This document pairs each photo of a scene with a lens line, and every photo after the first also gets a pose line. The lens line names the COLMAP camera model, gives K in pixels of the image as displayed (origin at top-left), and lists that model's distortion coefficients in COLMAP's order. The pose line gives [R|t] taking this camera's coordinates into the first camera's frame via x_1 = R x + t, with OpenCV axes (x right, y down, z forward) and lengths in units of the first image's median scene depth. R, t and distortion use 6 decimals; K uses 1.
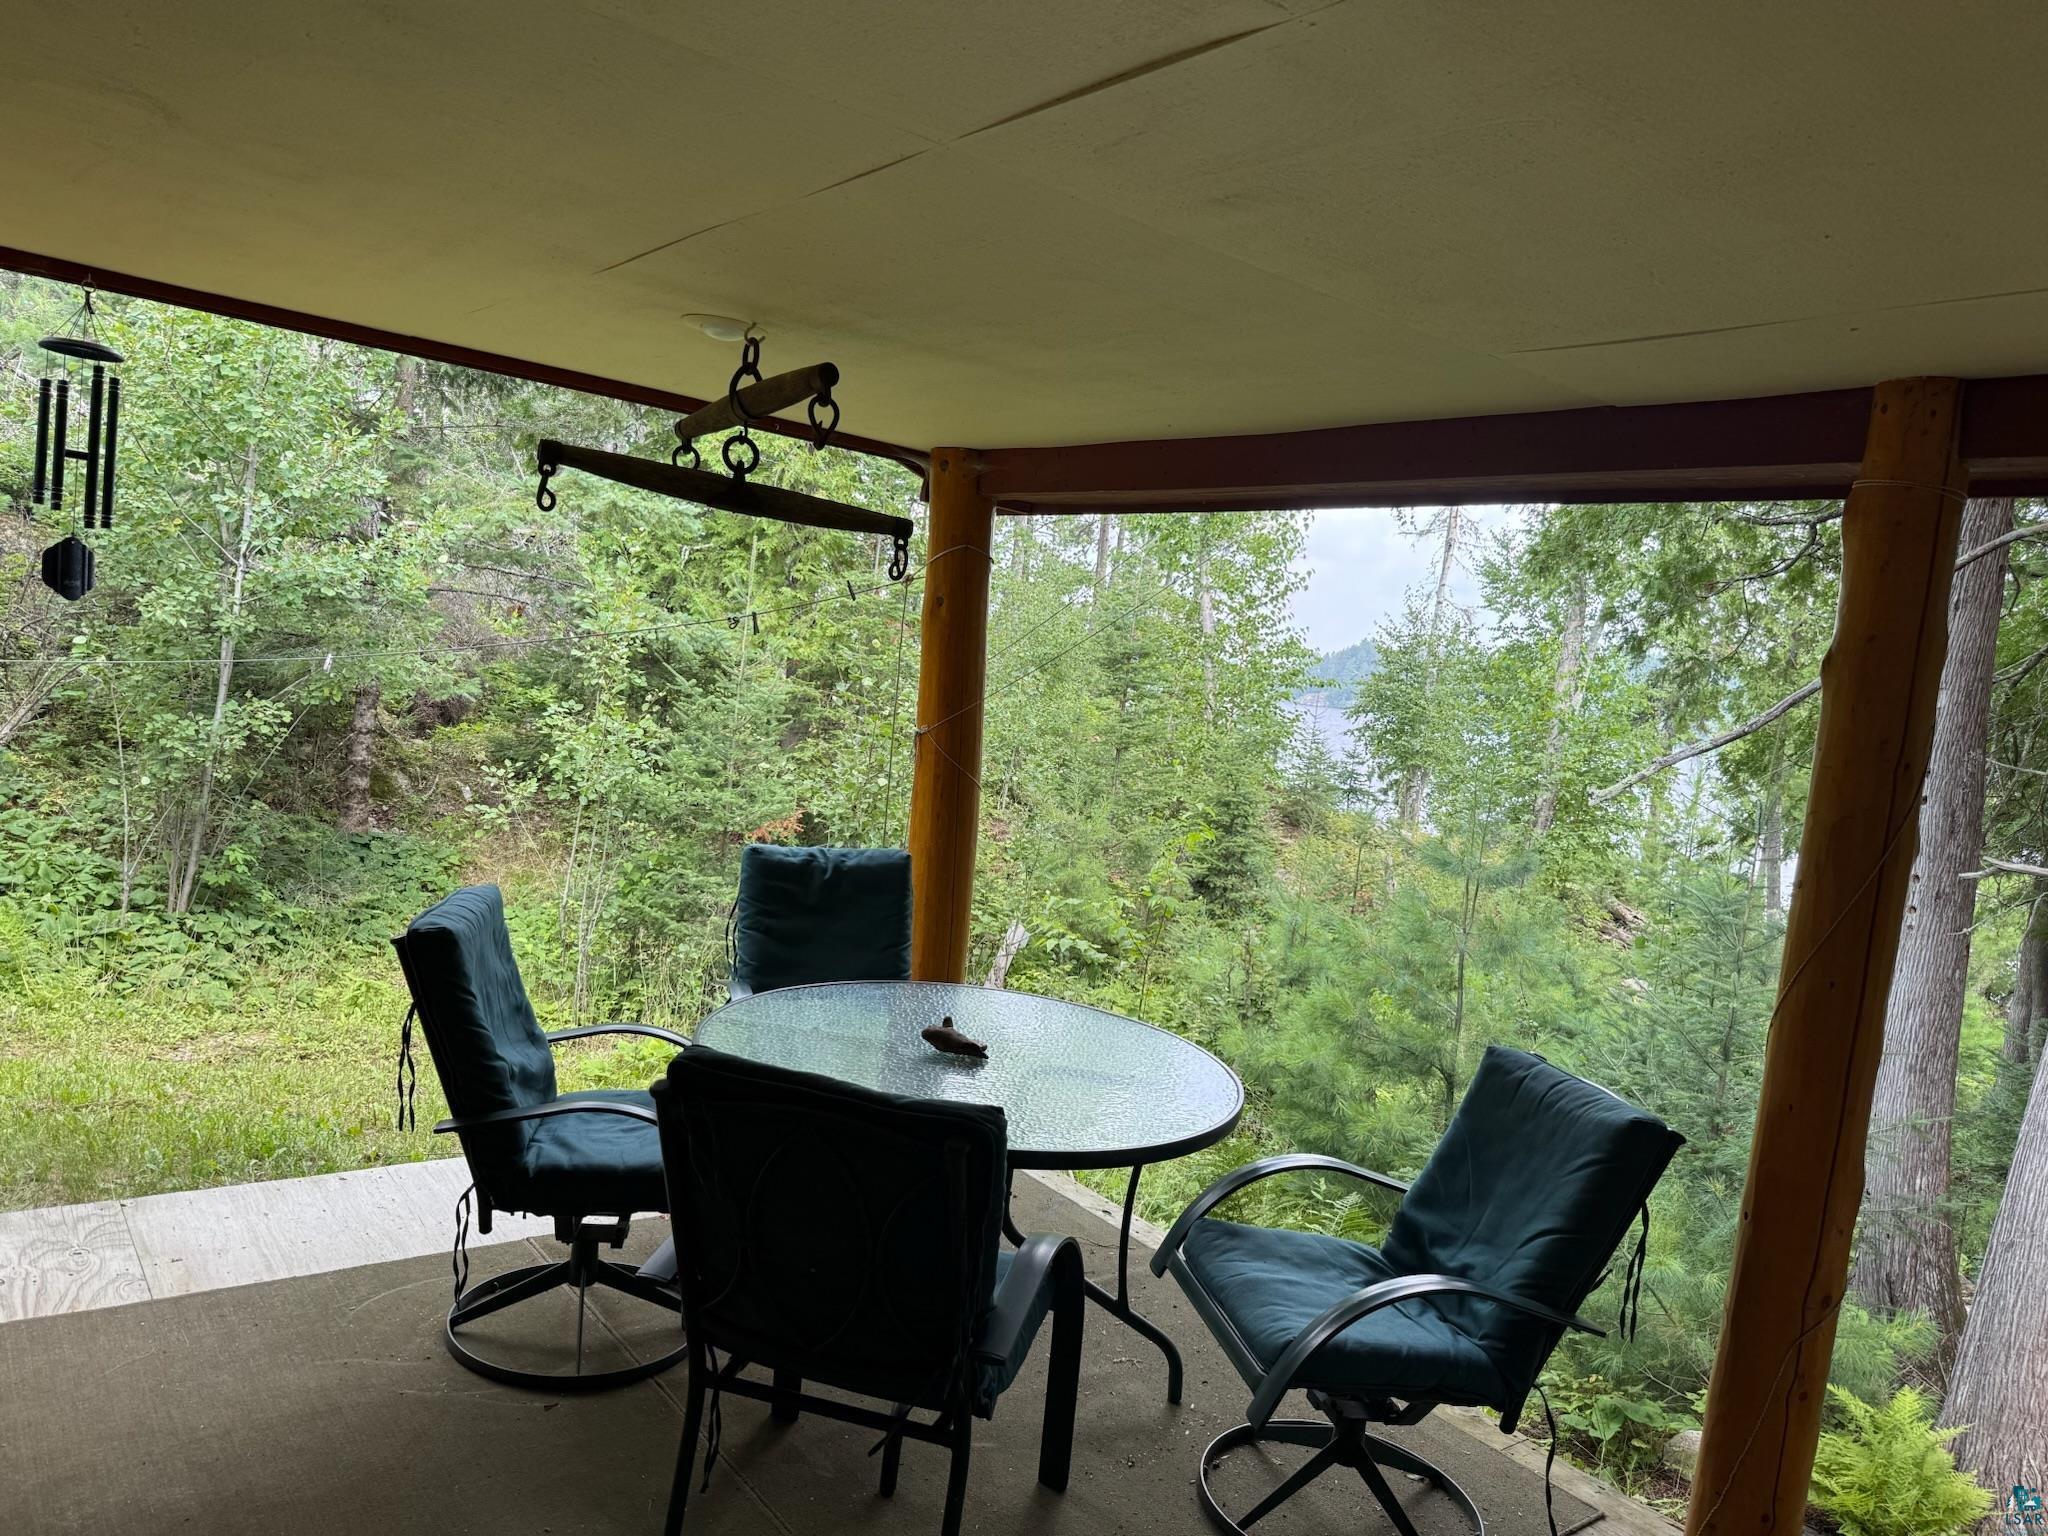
lens RADIAL K [[1417.9, 0, 1024.0], [0, 1417.9, 768.0], [0, 0, 1]] dist [0.127146, -0.198357]
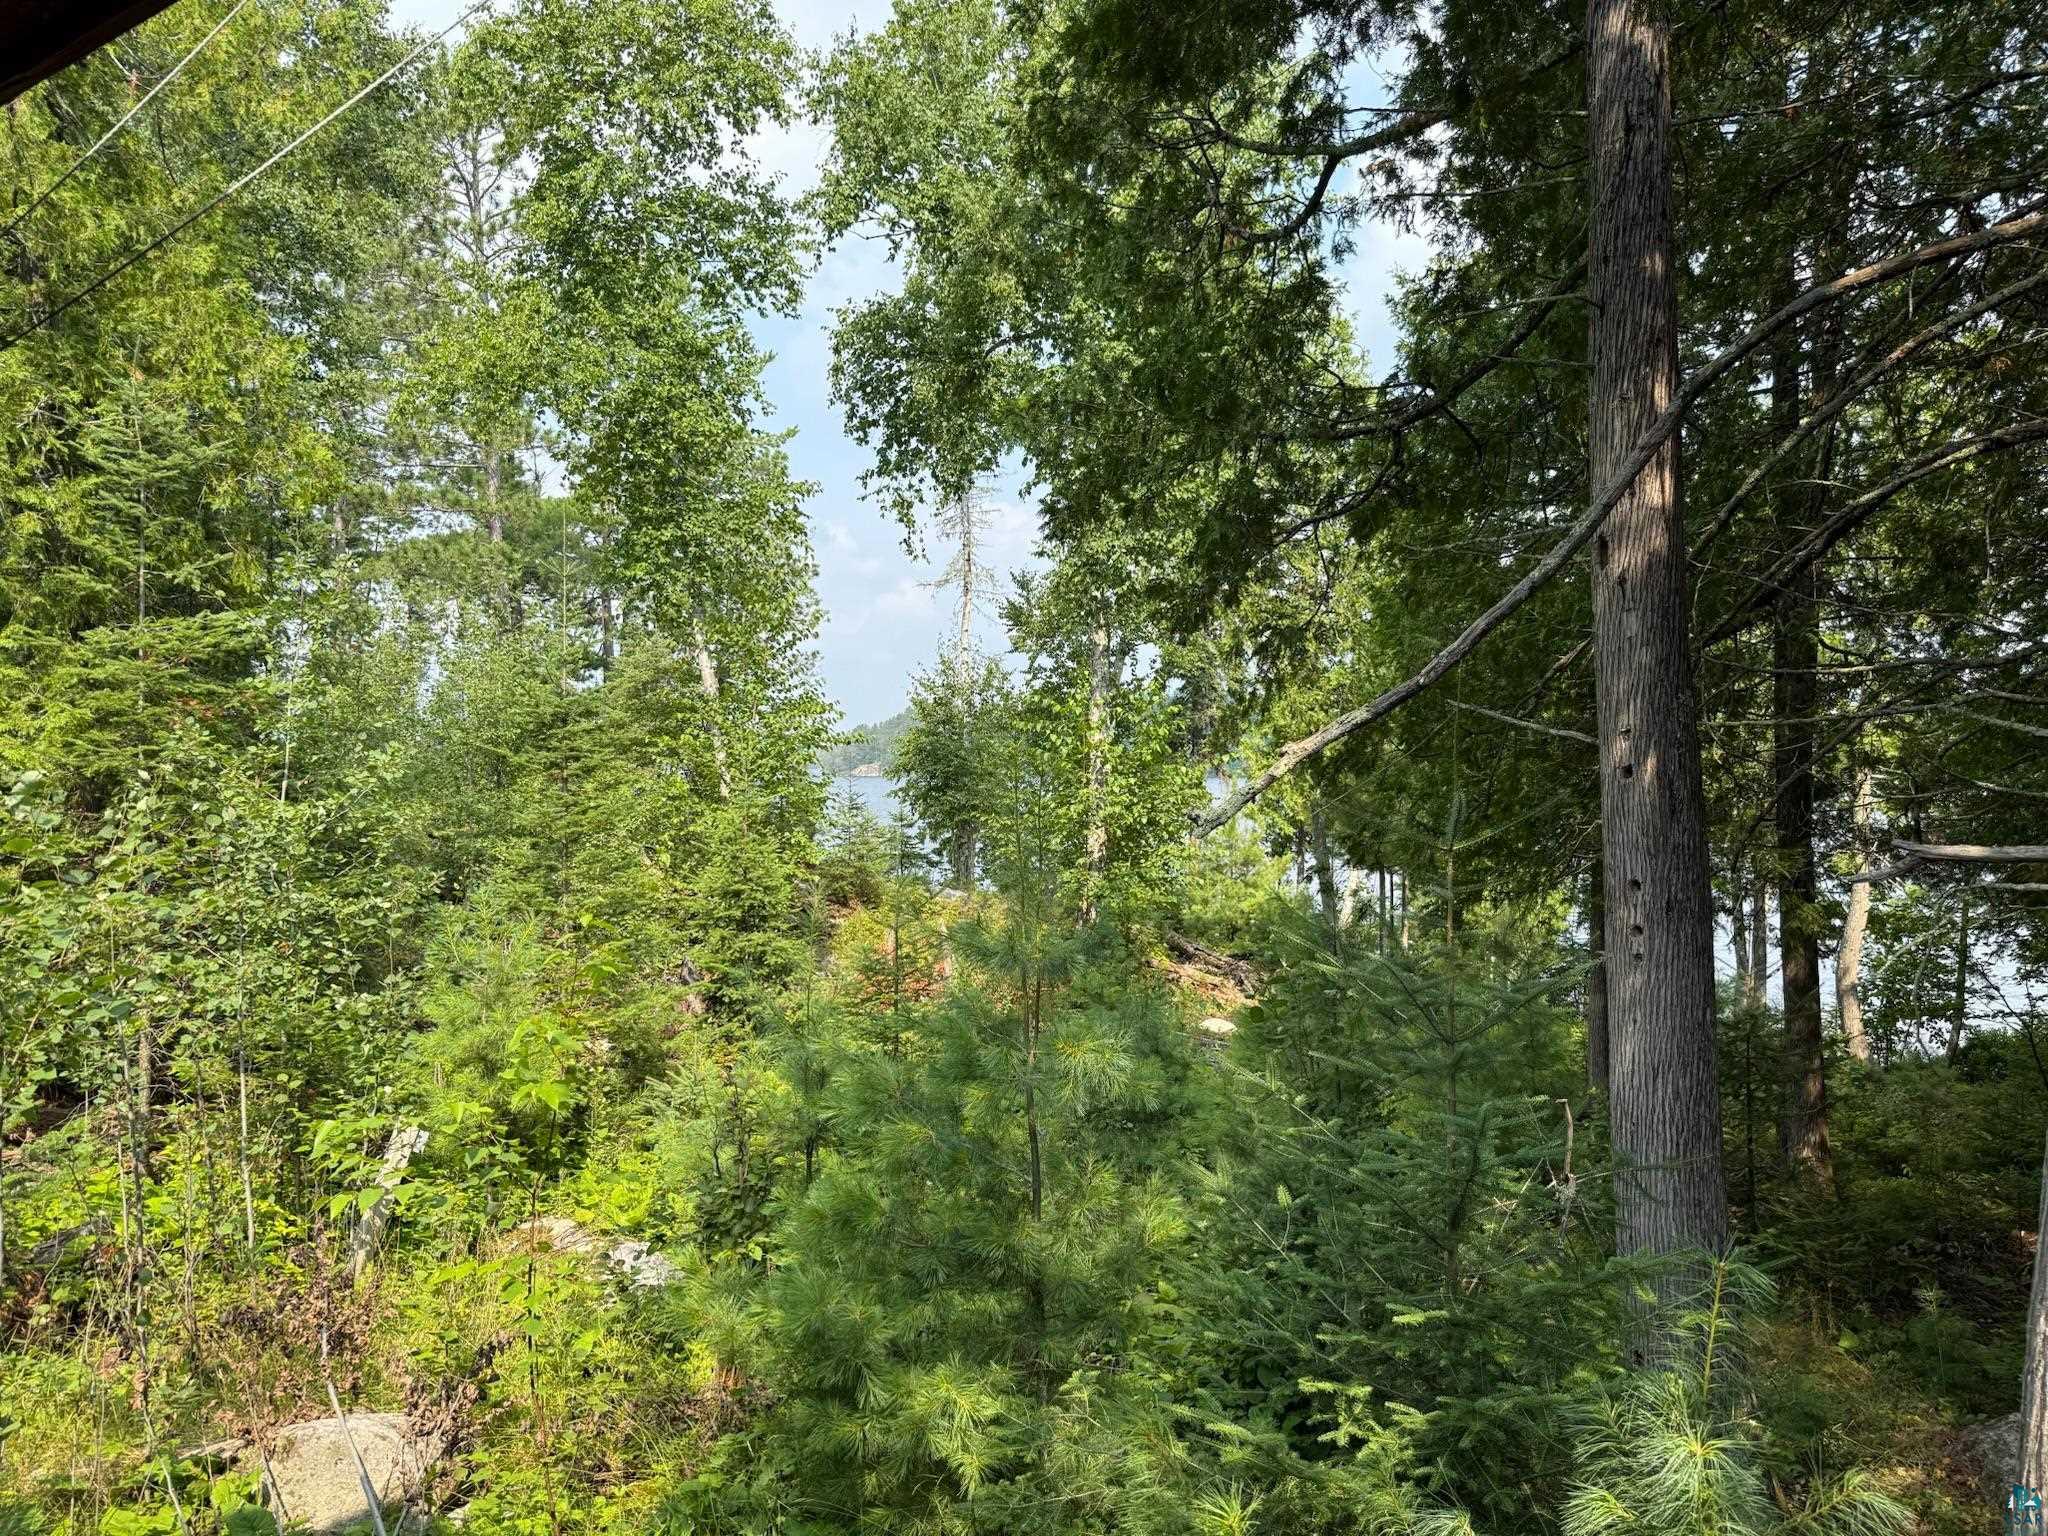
lens RADIAL K [[1417.9, 0, 1024.0], [0, 1417.9, 768.0], [0, 0, 1]] dist [0.127146, -0.198357]
pose [[0.946899, -0.111366, 0.301628, 0.032543], [0.127930, 0.991142, -0.035664, 0.002240], [-0.294984, 0.072358, 0.952759, 0.095345]]
